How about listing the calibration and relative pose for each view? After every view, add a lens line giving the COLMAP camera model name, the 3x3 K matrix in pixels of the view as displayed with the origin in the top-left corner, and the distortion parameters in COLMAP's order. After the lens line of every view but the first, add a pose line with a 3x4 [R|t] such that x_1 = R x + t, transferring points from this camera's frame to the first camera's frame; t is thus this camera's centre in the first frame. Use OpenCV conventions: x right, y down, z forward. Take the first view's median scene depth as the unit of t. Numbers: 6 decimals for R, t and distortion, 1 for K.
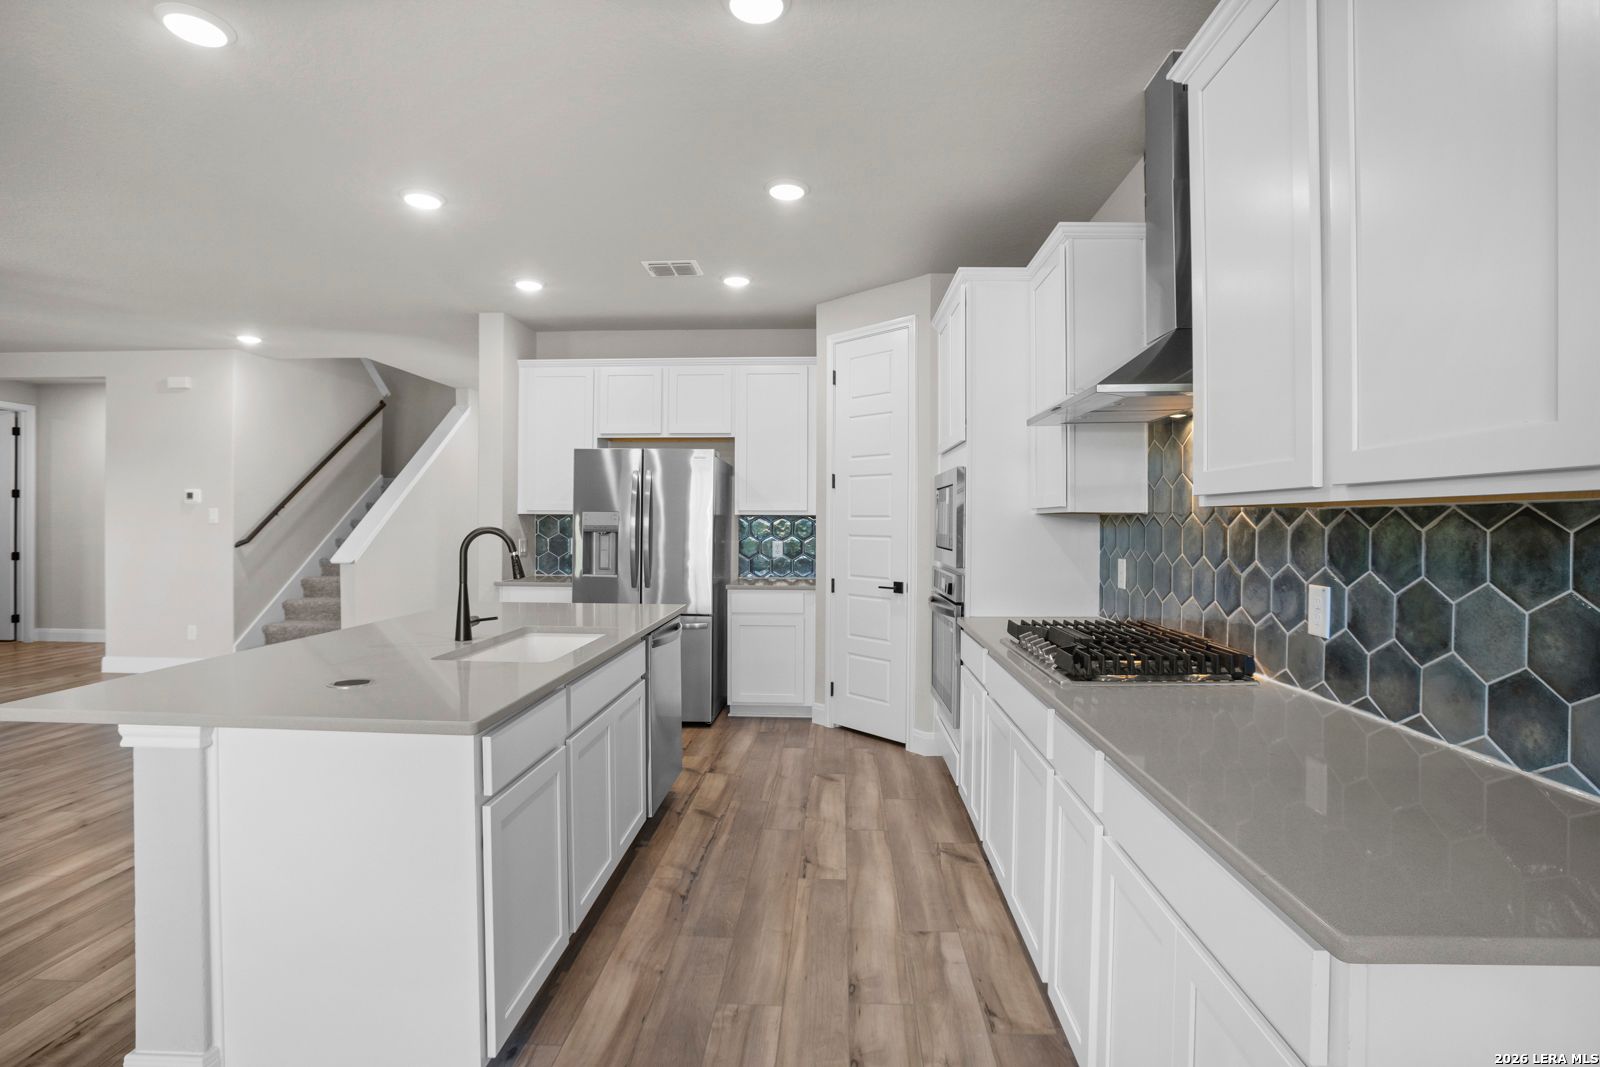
lens RADIAL K [[776.6, 0, 808.0], [0, 776.6, 529.4], [0, 0, 1]] dist [-0.072799, 0.027068]
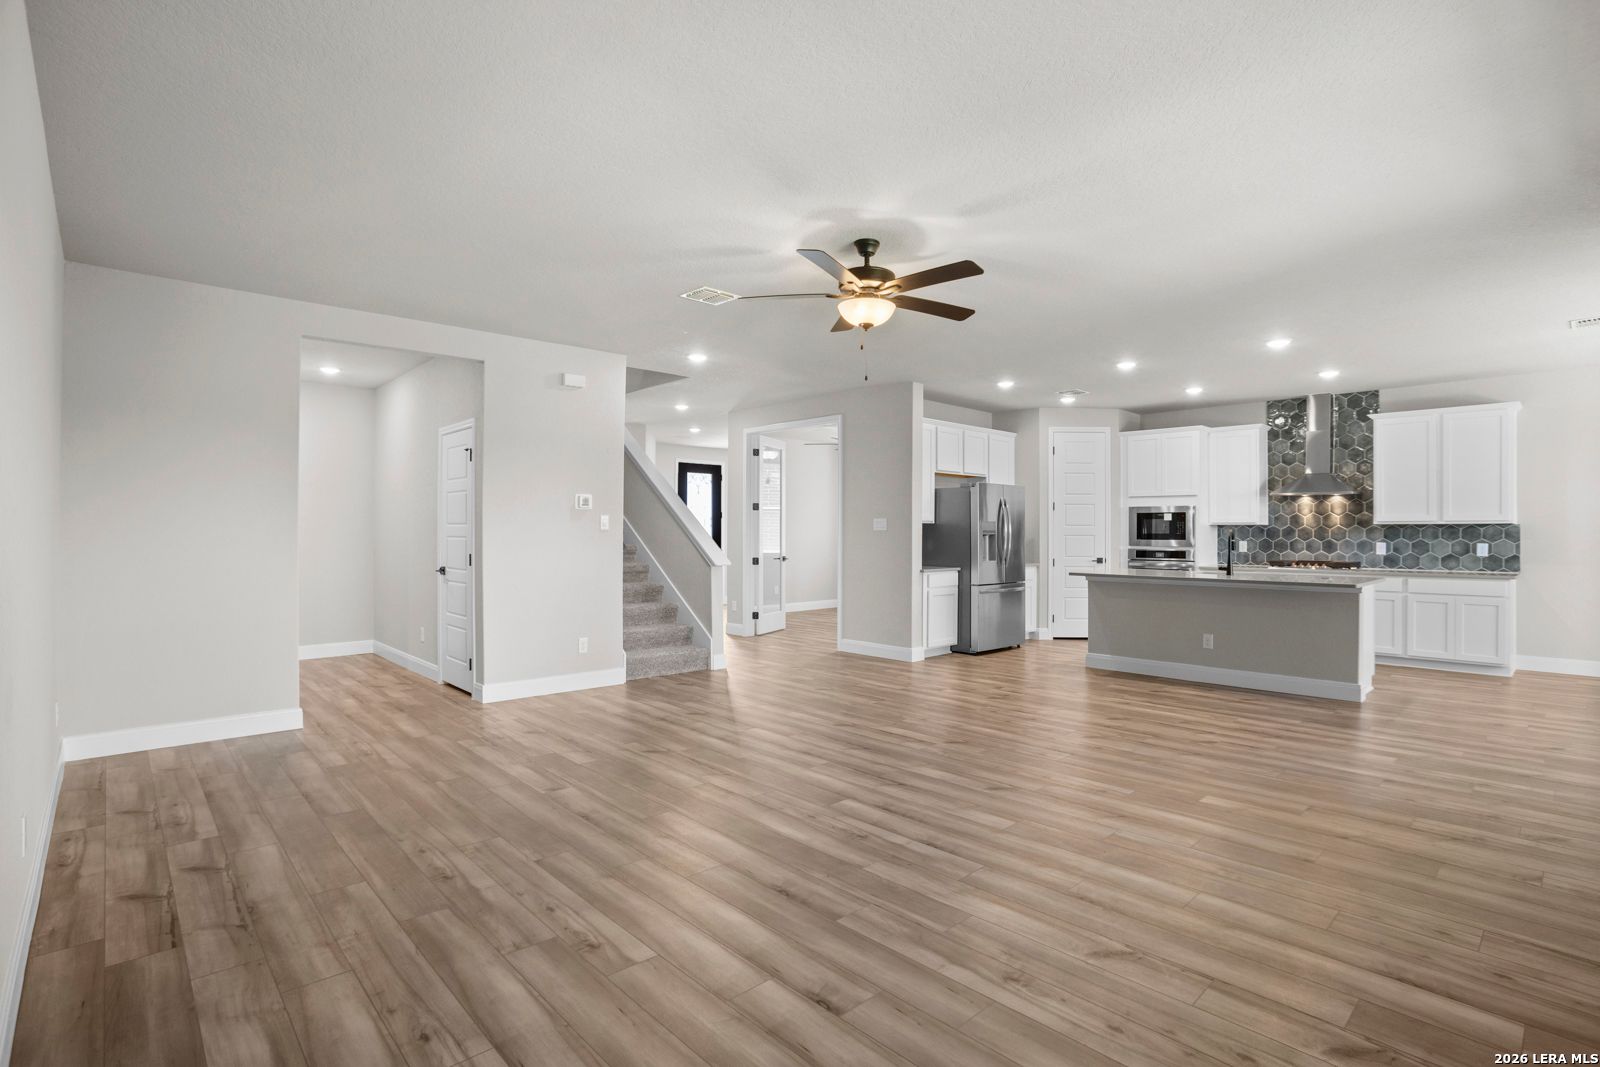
lens RADIAL K [[776.6, 0, 808.0], [0, 776.6, 529.4], [0, 0, 1]] dist [-0.072799, 0.027068]
pose [[0.694538, -0.002133, 0.719452, -1.700415], [0.008646, 0.999948, -0.005382, -0.002037], [-0.719404, 0.009959, 0.694521, 0.142415]]
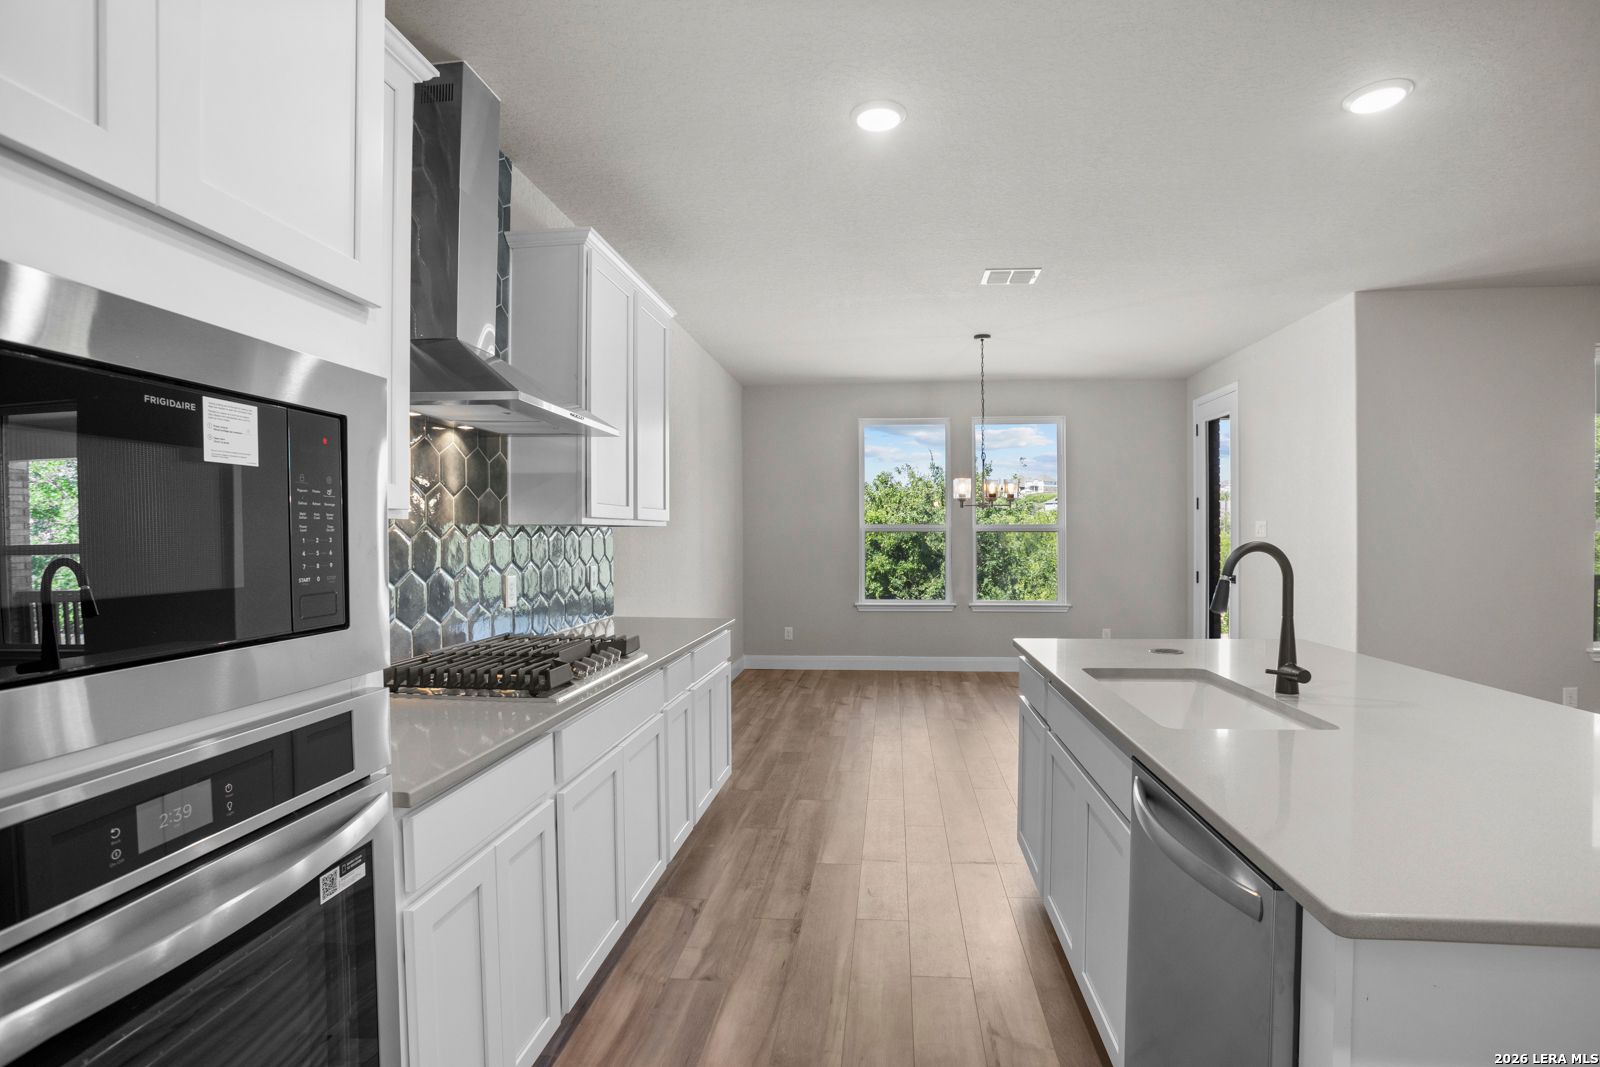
lens RADIAL K [[773.9, 0, 788.3], [0, 773.9, 547.5], [0, 0, 1]] dist [-0.062229, 0.027074]
pose [[-0.995948, -0.000118, 0.089931, -0.014992], [0.002259, 0.999651, 0.026326, -0.009571], [-0.089903, 0.026422, -0.995600, 0.940089]]
